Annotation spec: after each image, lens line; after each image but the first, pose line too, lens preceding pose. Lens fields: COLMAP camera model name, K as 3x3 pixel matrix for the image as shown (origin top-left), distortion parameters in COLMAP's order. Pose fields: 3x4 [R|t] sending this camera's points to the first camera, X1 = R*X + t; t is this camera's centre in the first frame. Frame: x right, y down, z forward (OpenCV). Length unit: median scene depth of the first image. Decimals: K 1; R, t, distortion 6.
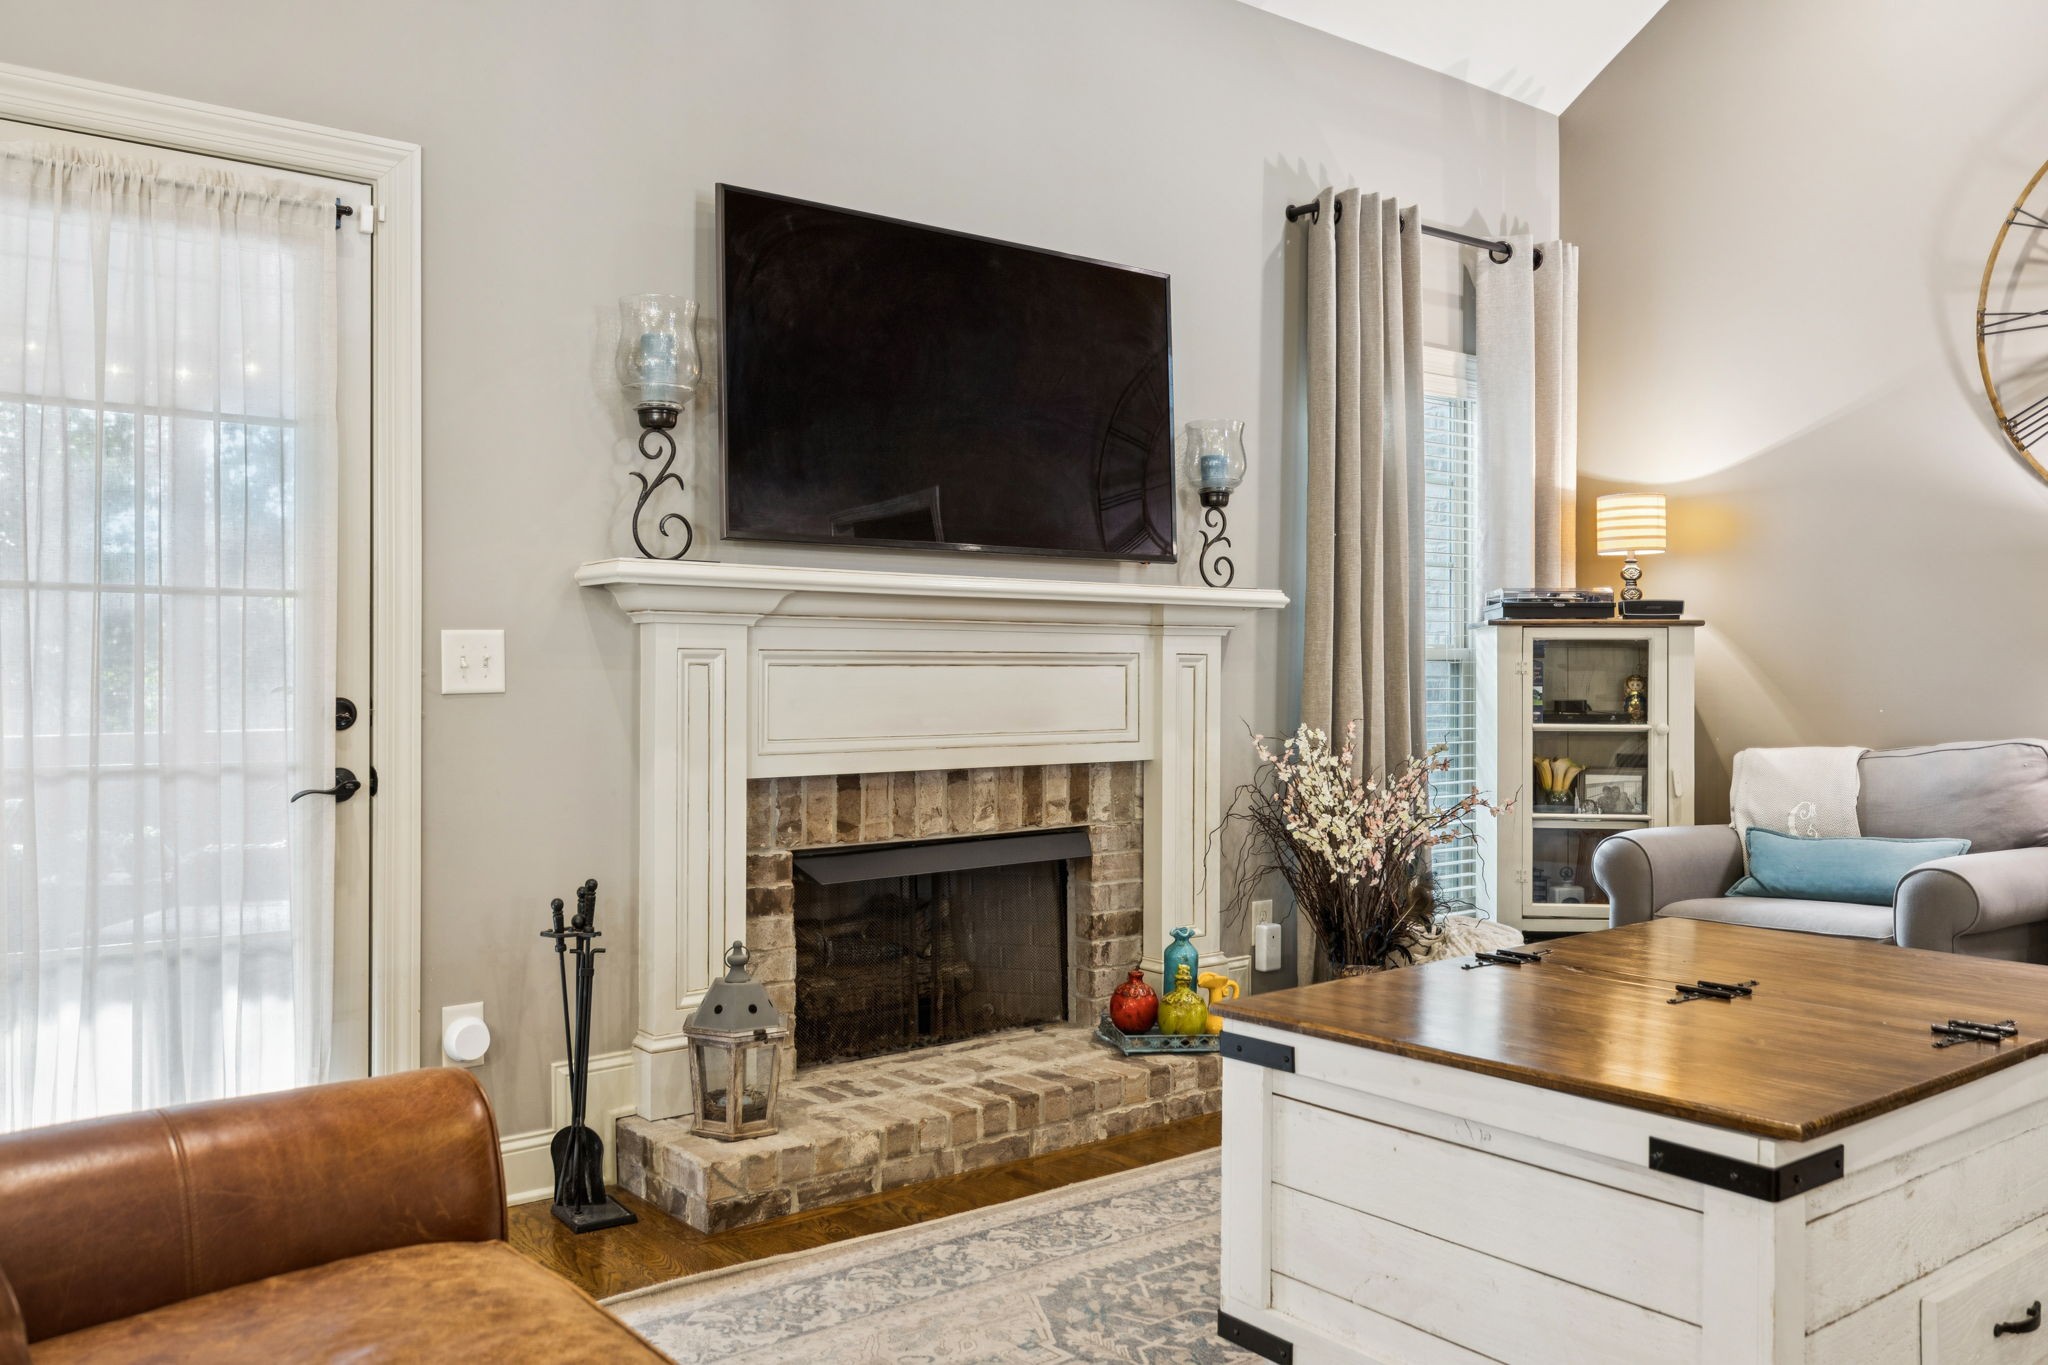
lens RADIAL K [[1632.5, 0, 981.4], [0, 1632.5, 635.1], [0, 0, 1]] dist [0.004963, 0.008758]
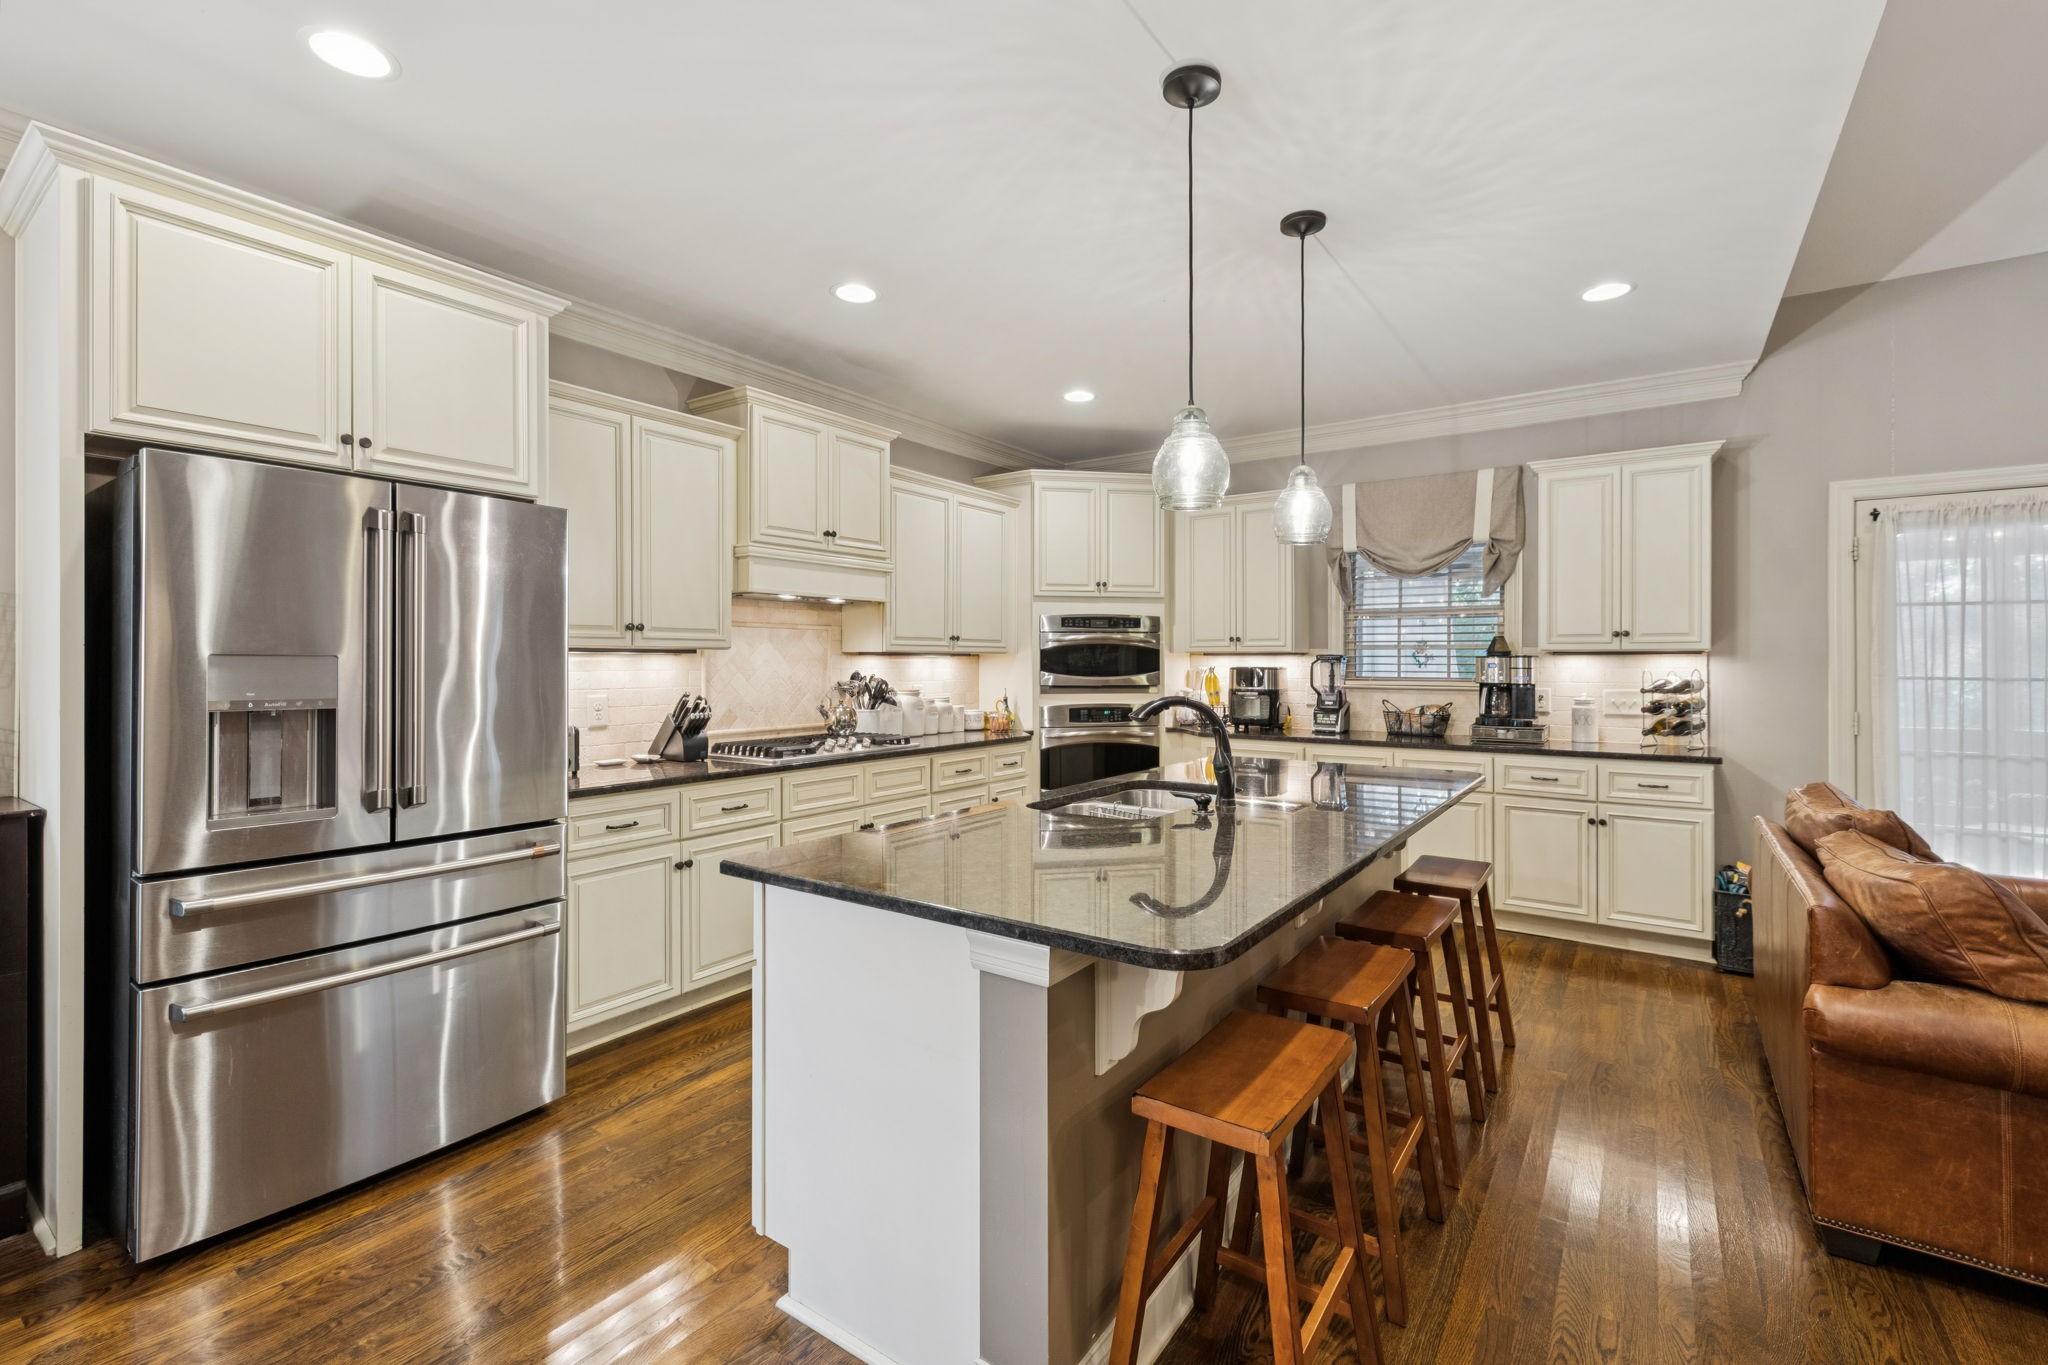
lens RADIAL K [[872.3, 0, 1020.7], [0, 872.3, 659.3], [0, 0, 1]] dist [0.000196, 0.000498]
pose [[0.287949, -0.007742, -0.957615, 0.189191], [0.016087, 0.999865, -0.003246, -0.050117], [0.957511, -0.014470, 0.288035, -0.453611]]
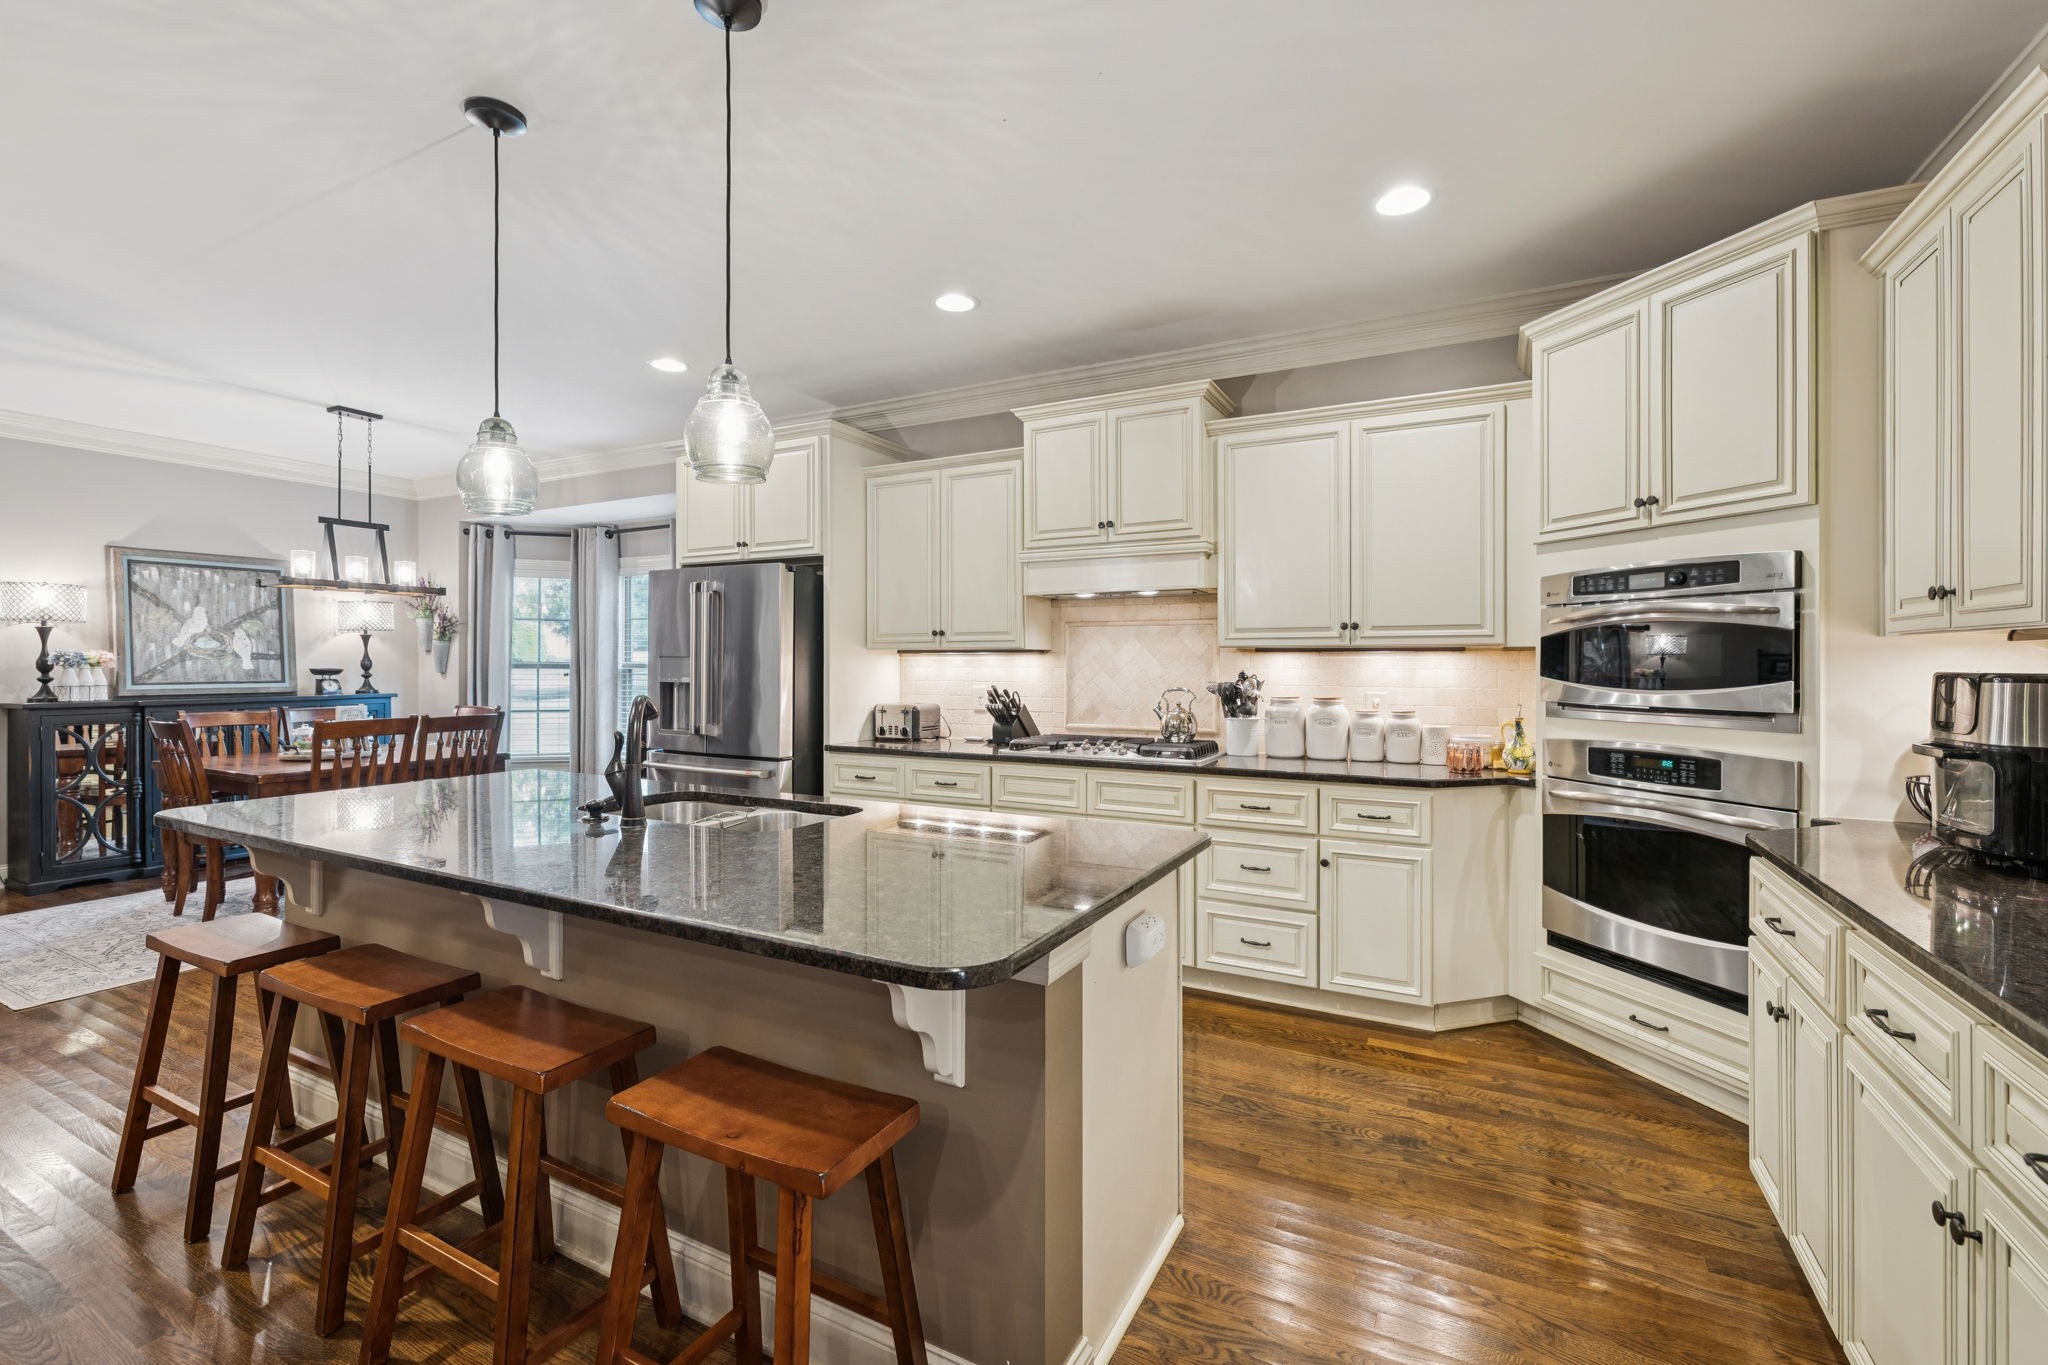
lens RADIAL K [[872.3, 0, 1035.9], [0, 872.3, 662.5], [0, 0, 1]] dist [0.000196, 0.000498]
pose [[-0.909386, -0.001956, -0.415948, -0.311044], [0.002941, 0.999934, -0.011130, -0.041610], [0.415942, -0.011345, -0.909320, 0.360753]]
